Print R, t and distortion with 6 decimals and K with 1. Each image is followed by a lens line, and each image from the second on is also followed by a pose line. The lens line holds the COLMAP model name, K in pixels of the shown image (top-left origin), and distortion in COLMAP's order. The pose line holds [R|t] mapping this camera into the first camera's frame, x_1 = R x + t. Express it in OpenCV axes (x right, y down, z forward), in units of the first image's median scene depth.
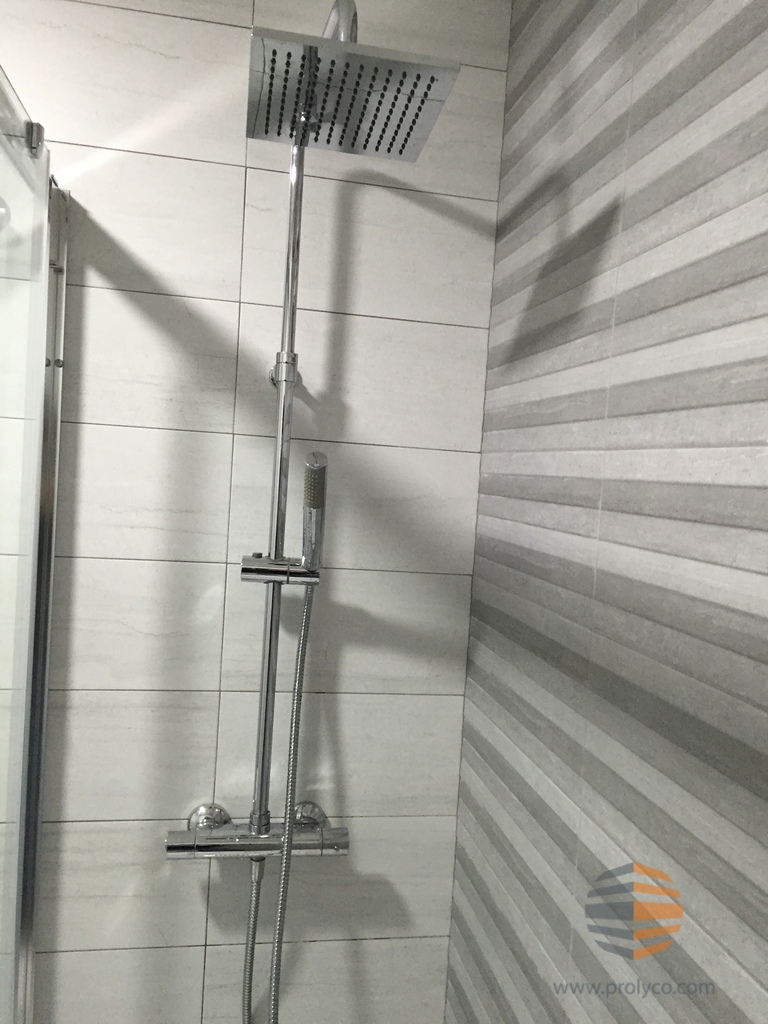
lens RADIAL K [[870.6, 0, 386.0], [0, 870.6, 507.3], [0, 0, 1]] dist [0.082167, -0.106069]
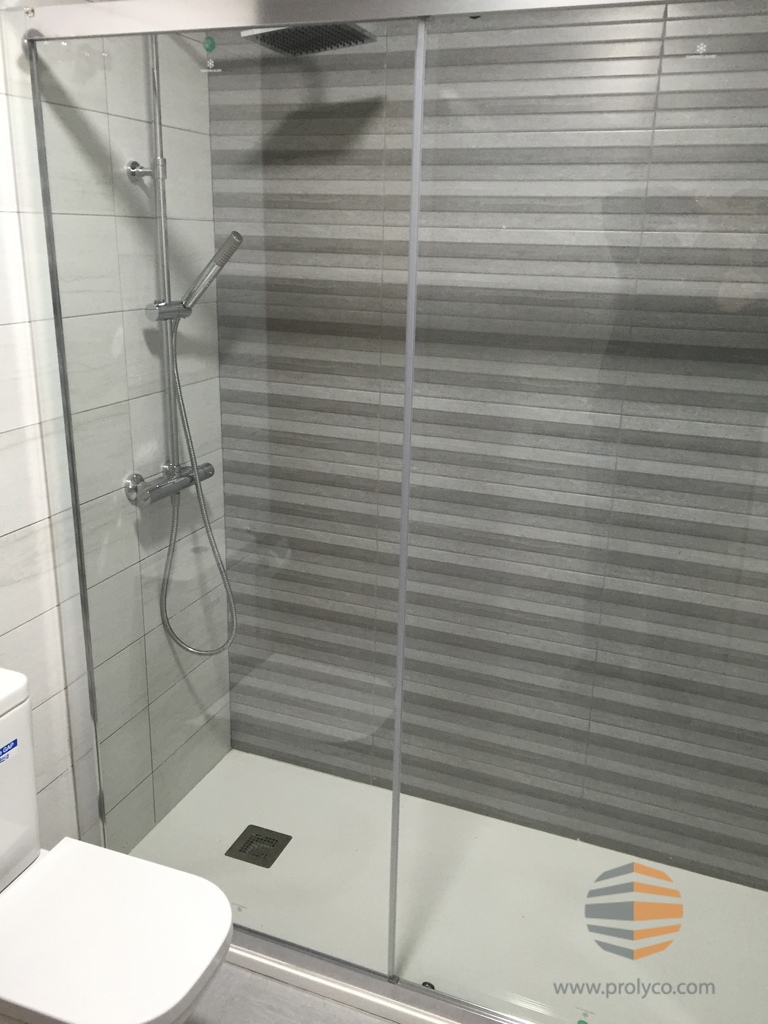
lens RADIAL K [[870.6, 0, 385.5], [0, 870.6, 516.2], [0, 0, 1]] dist [0.082167, -0.106069]
pose [[0.532040, -0.316619, 0.785293, -1.304959], [0.047021, 0.937071, 0.345957, -0.111032], [-0.845412, -0.147138, 0.513447, -0.180870]]
